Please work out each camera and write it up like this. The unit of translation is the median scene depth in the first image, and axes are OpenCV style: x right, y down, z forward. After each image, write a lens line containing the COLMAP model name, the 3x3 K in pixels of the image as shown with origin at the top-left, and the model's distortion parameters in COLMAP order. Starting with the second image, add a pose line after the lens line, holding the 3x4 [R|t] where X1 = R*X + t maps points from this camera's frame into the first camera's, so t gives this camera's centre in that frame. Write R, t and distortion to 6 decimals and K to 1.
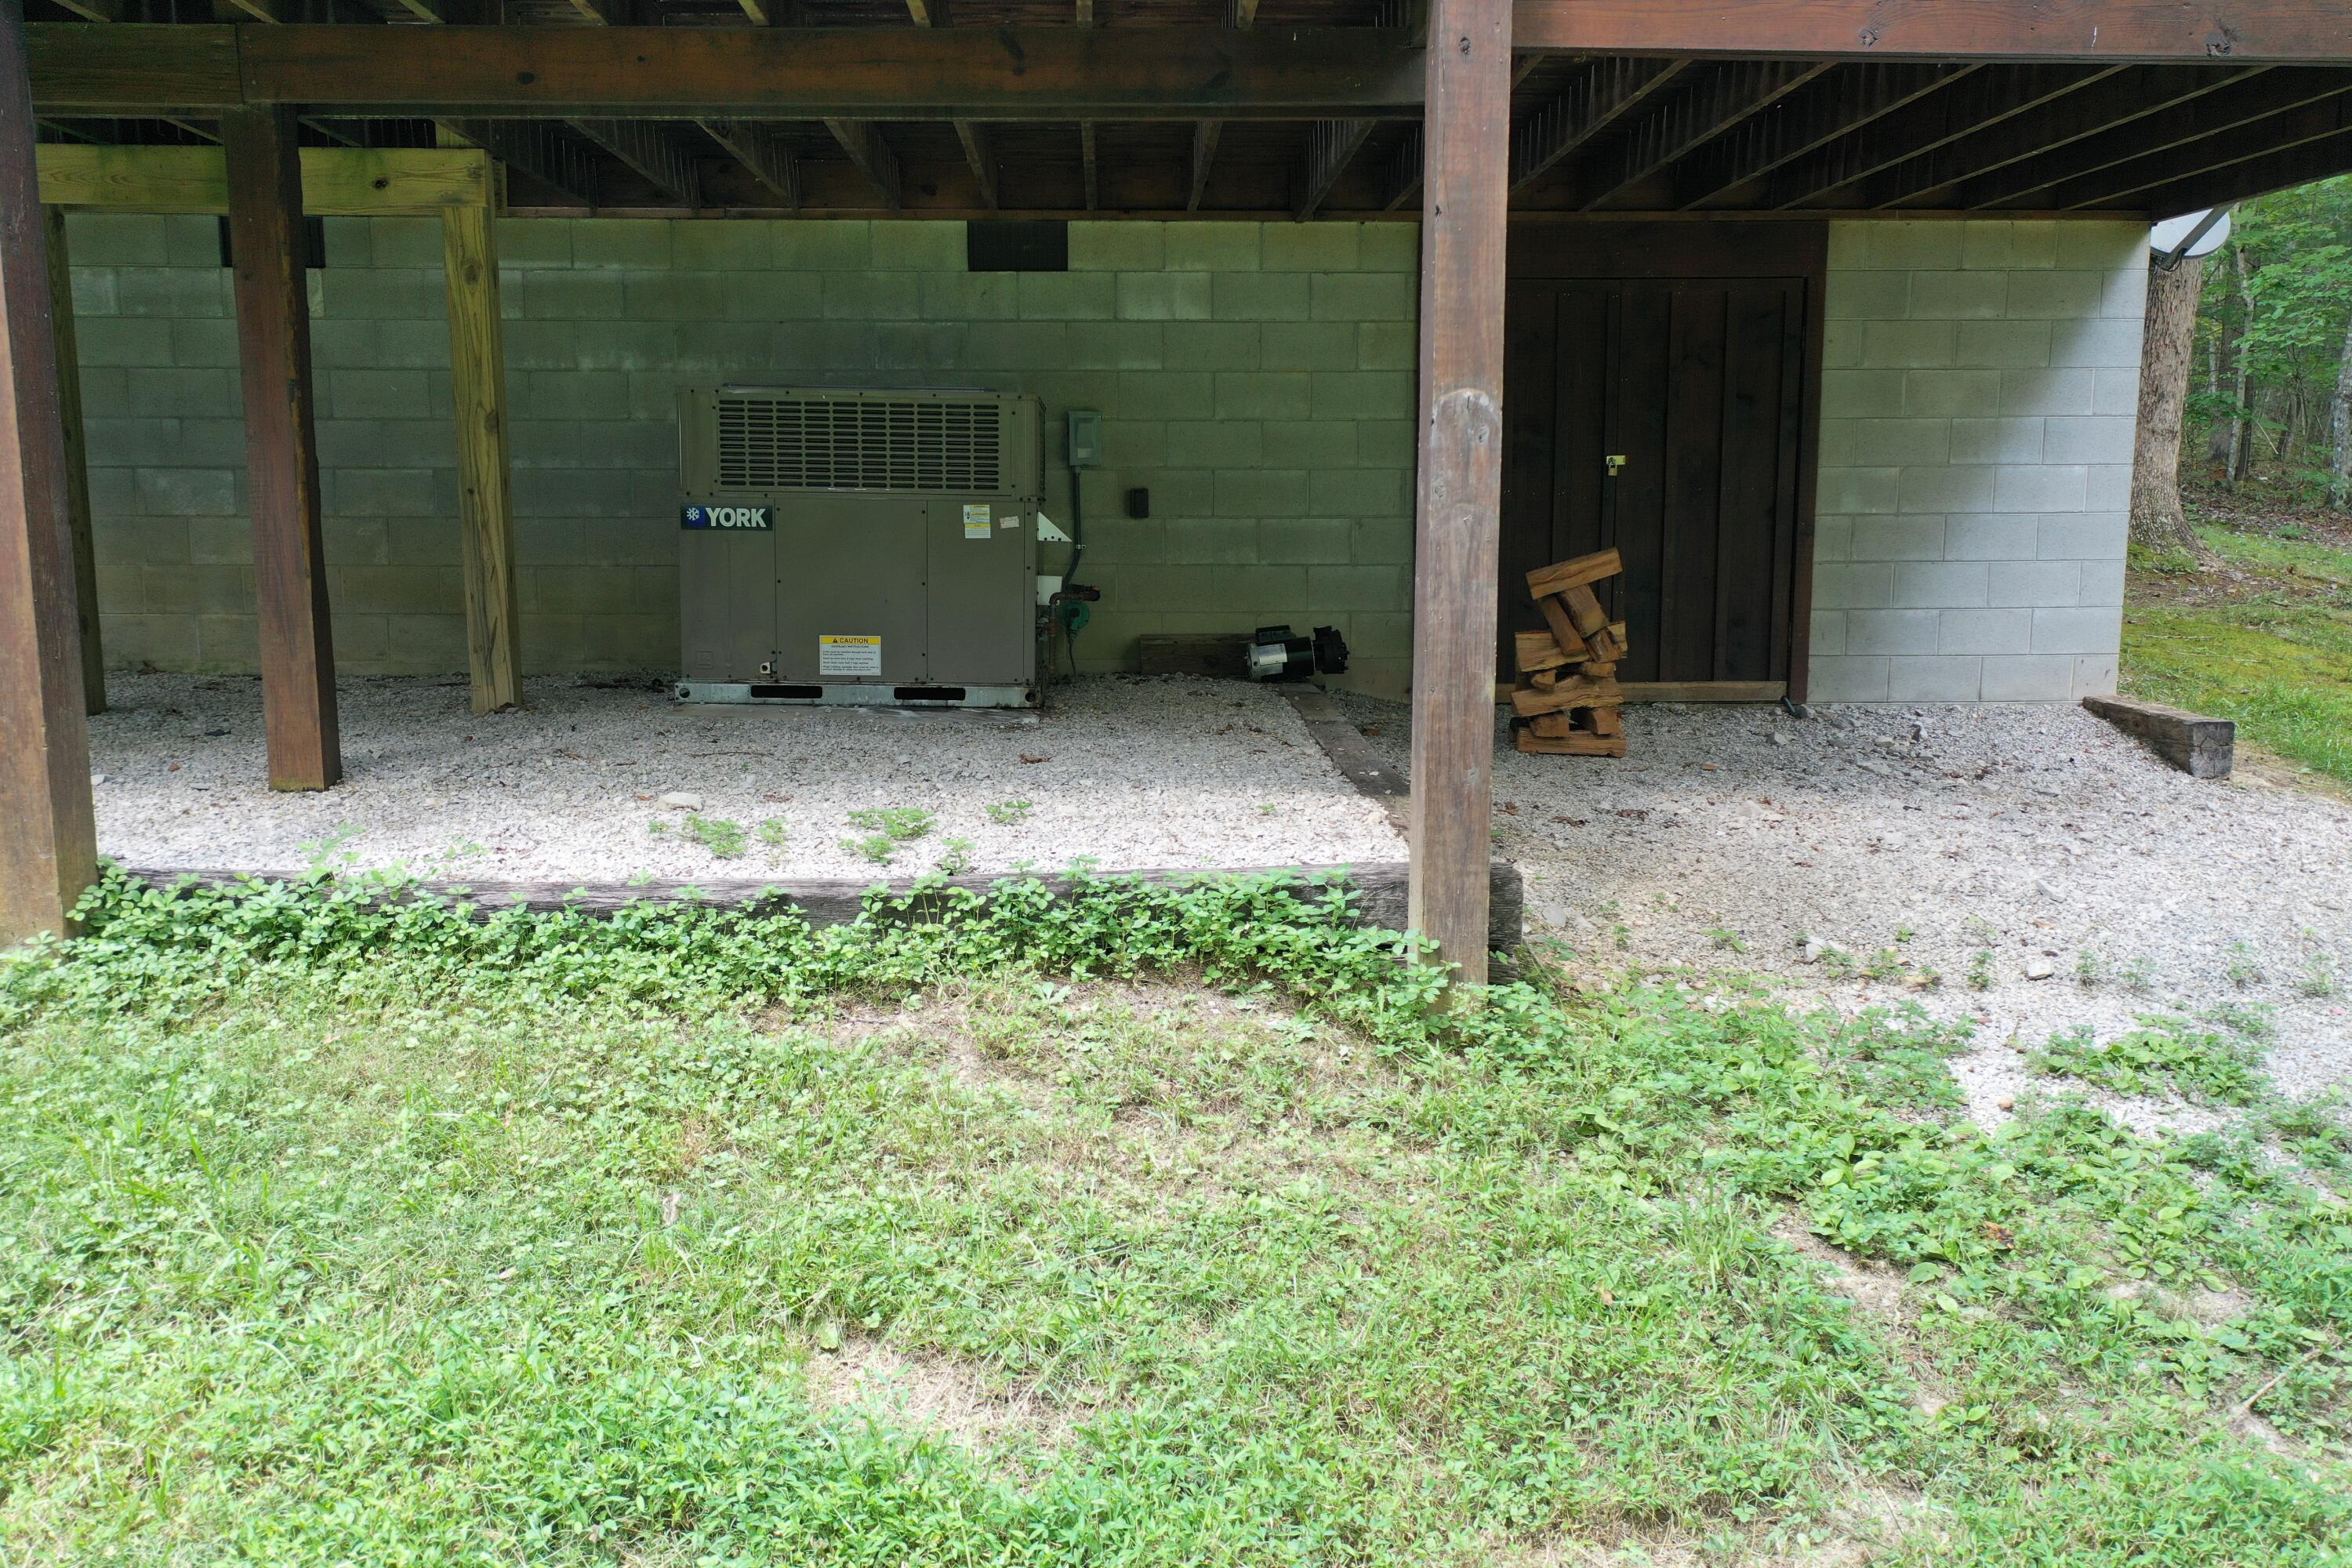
lens RADIAL K [[1856.0, 0, 1174.7], [0, 1856.0, 780.1], [0, 0, 1]] dist [0.007785, 0.003501]
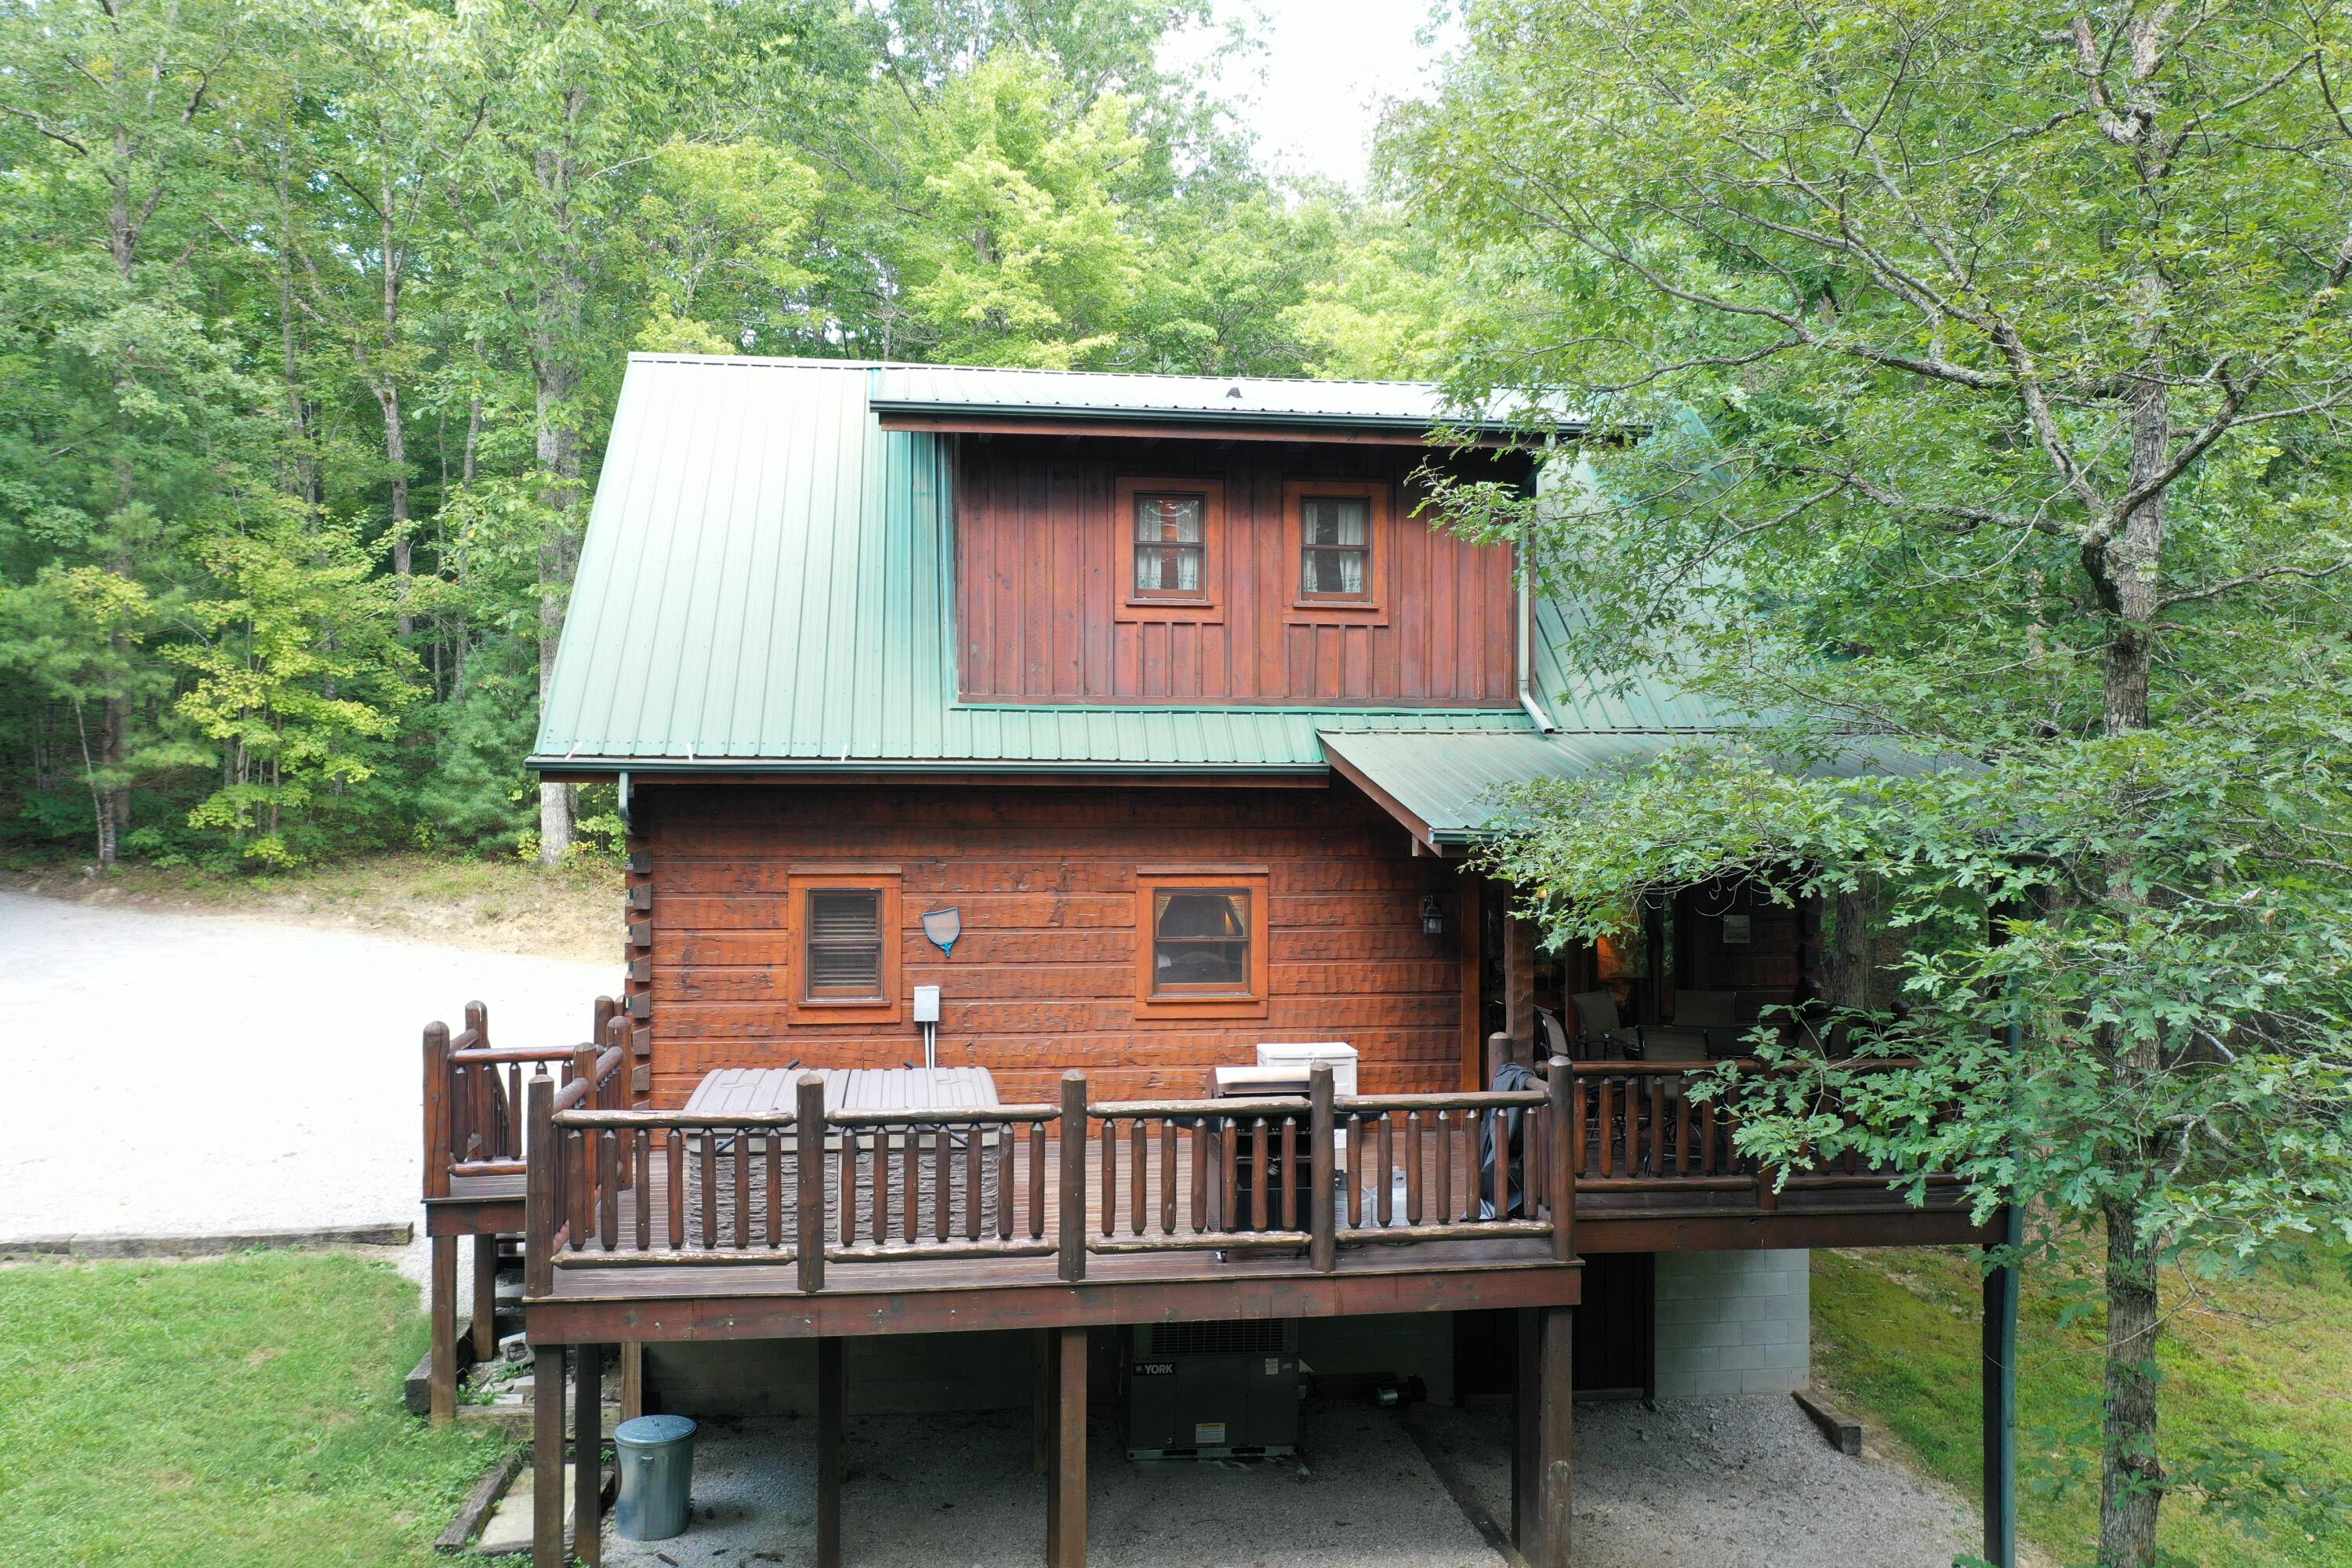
lens RADIAL K [[1856.0, 0, 1177.3], [0, 1856.0, 785.6], [0, 0, 1]] dist [0.007785, 0.003501]
pose [[0.994649, 0.002309, 0.103287, -0.403136], [0.013760, 0.987883, -0.154590, -0.434569], [-0.102393, 0.155184, 0.982565, -1.074823]]
